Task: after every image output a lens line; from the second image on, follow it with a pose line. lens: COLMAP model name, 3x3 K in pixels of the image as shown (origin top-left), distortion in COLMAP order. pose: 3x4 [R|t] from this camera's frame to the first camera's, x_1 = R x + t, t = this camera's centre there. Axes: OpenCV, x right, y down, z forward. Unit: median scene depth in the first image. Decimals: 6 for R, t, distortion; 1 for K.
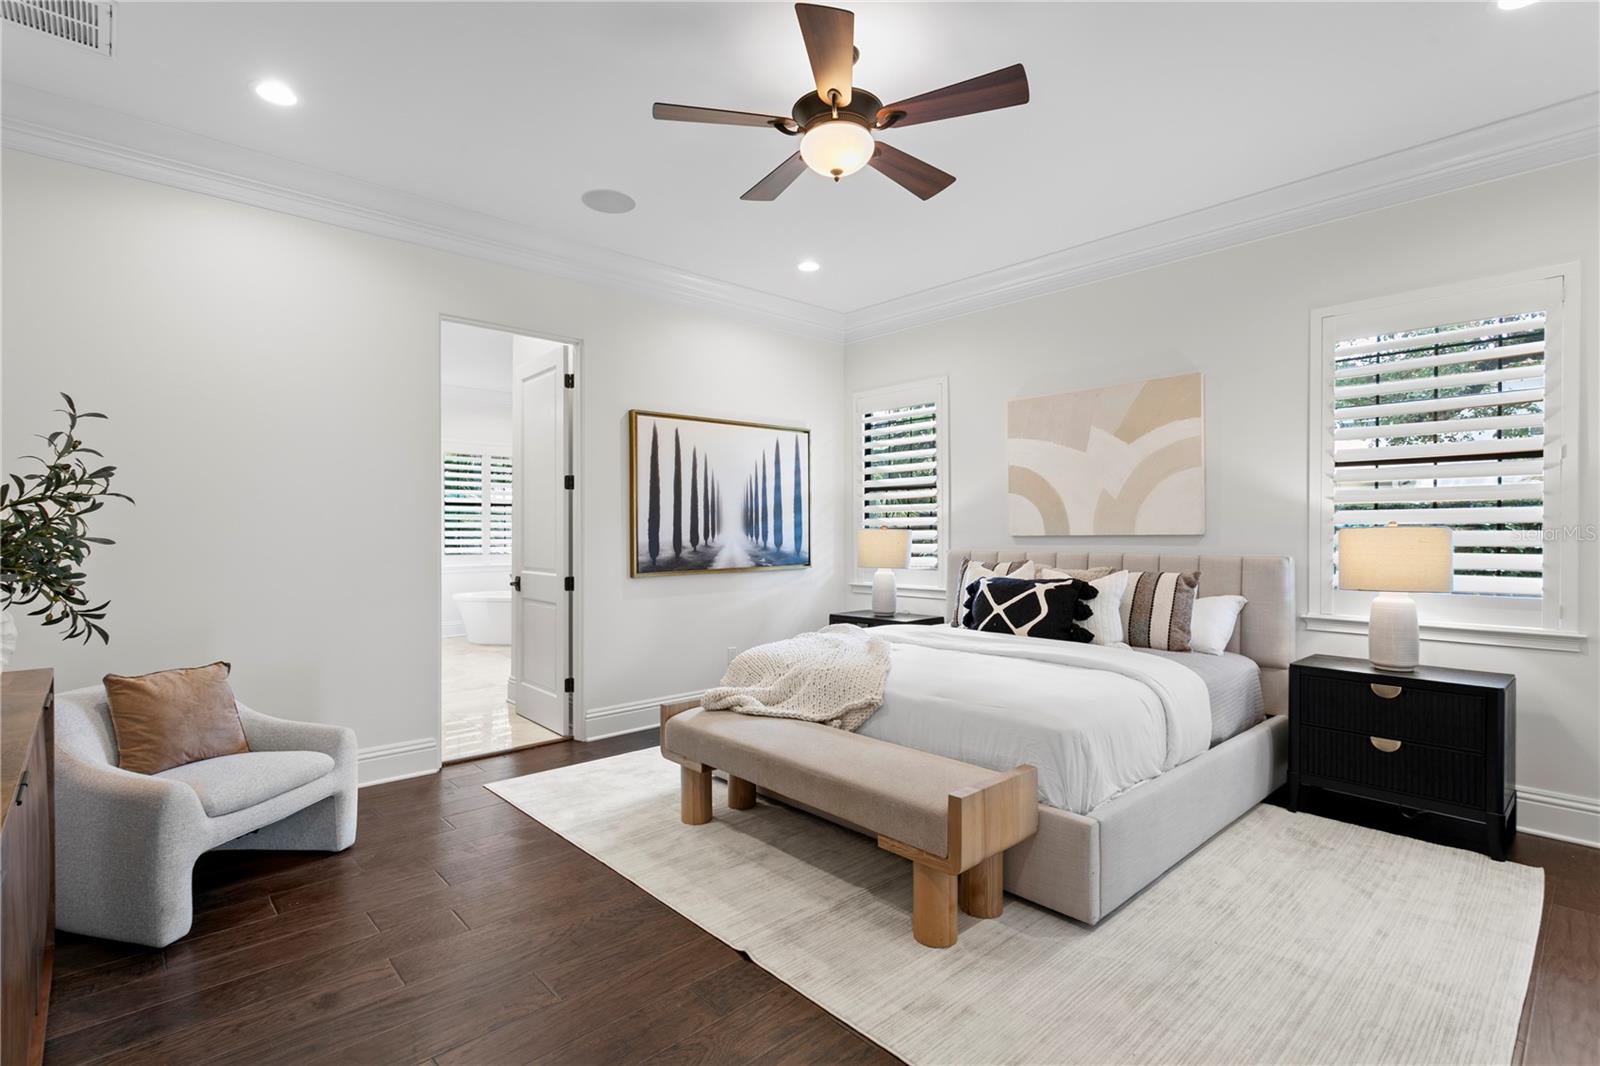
lens RADIAL K [[757.7, 0, 797.6], [0, 757.7, 540.2], [0, 0, 1]] dist [0.000189, 0.000704]
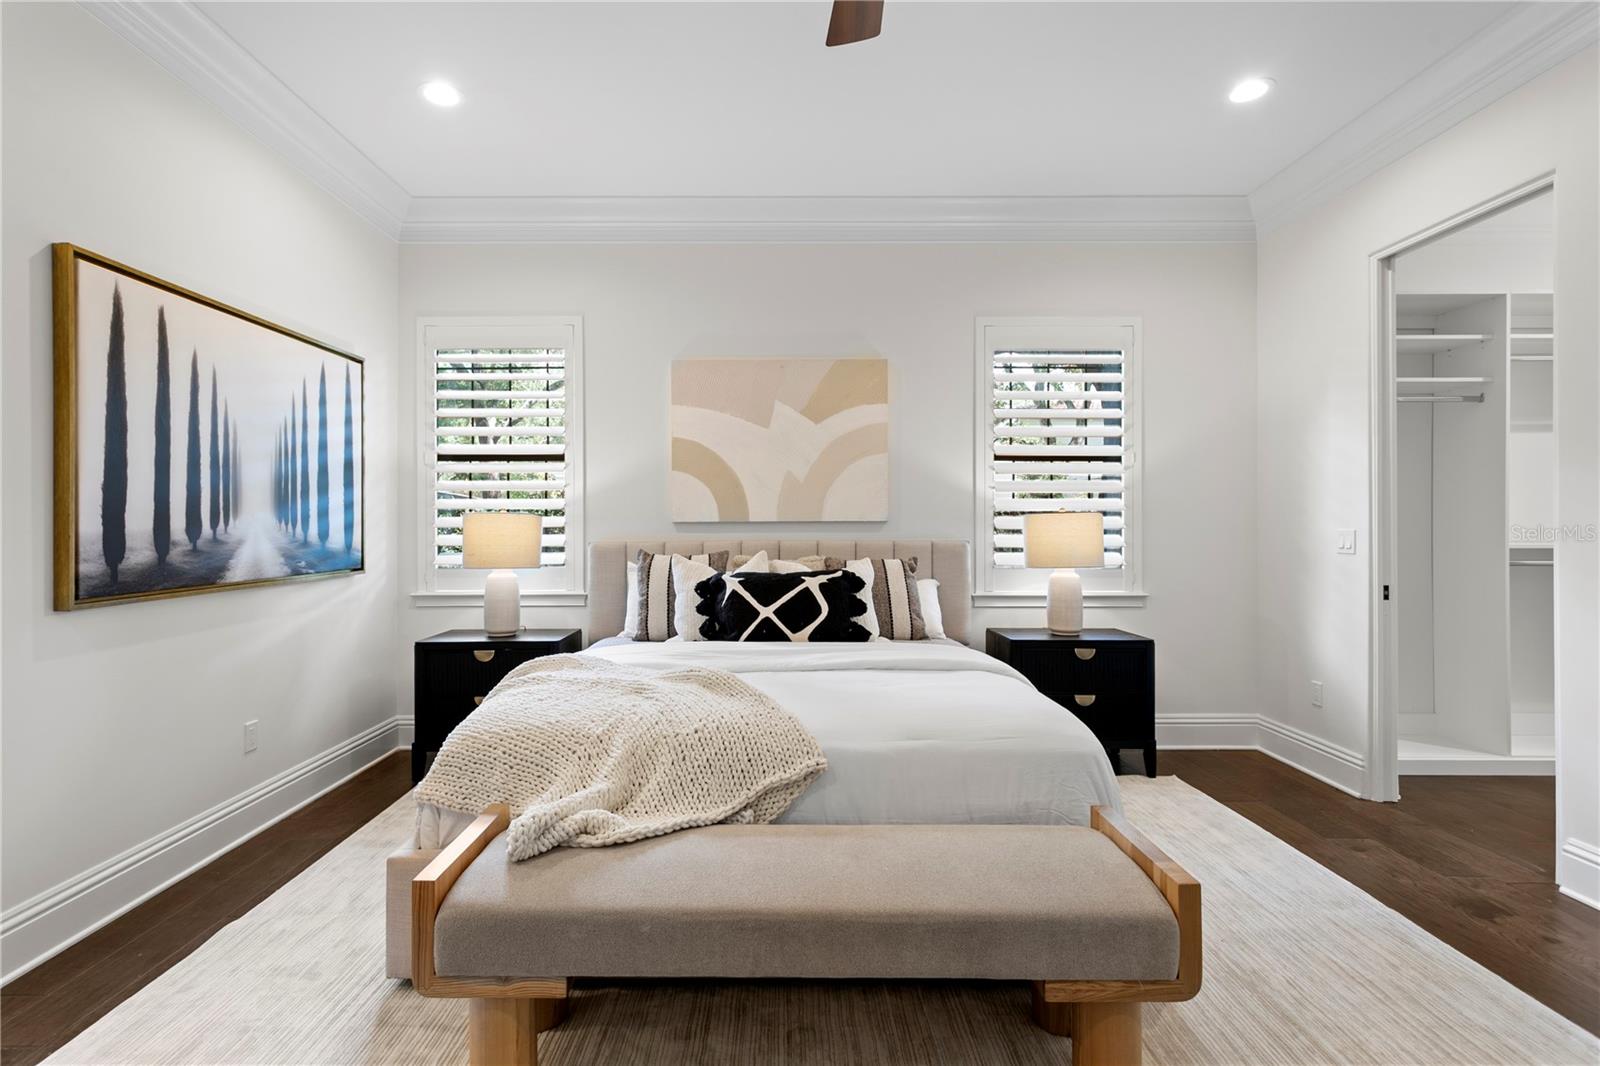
lens RADIAL K [[757.7, 0, 798.9], [0, 757.7, 518.7], [0, 0, 1]] dist [0.000189, 0.000704]
pose [[0.675801, 0.005650, 0.737063, -0.269410], [0.008616, 0.999842, -0.015564, 0.004790], [-0.737034, 0.016869, 0.675645, 0.384255]]
